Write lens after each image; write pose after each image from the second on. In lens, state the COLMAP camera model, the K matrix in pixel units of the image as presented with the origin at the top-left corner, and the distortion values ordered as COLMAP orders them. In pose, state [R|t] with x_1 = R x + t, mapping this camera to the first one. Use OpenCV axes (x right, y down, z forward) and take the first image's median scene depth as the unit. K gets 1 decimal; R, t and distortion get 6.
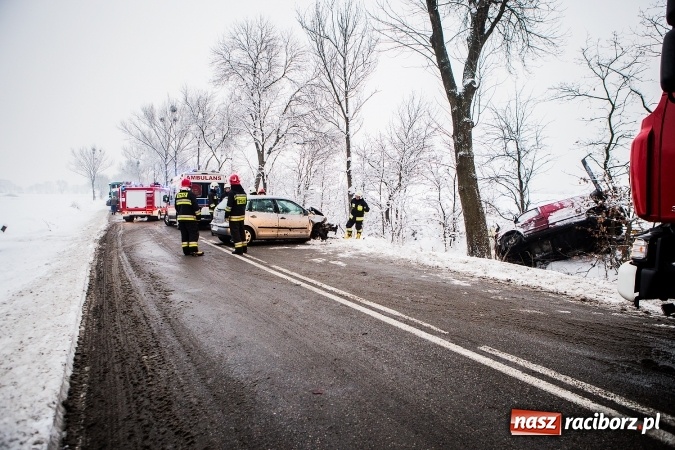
lens RADIAL K [[609.5, 0, 315.3], [0, 609.5, 224.6], [0, 0, 1]] dist [-0.065581, 0.076555]
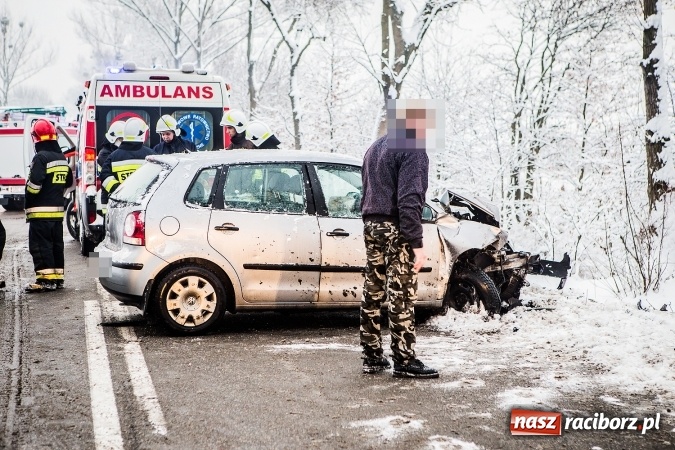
lens RADIAL K [[1375.9, 0, 323.0], [0, 1375.9, 208.9], [0, 0, 1]] dist [0.197844, 0.000000]
pose [[0.965778, 0.010189, -0.259168, 0.098868], [-0.009216, 0.999945, 0.004968, -0.024137], [0.259205, -0.002409, 0.965819, 0.392776]]
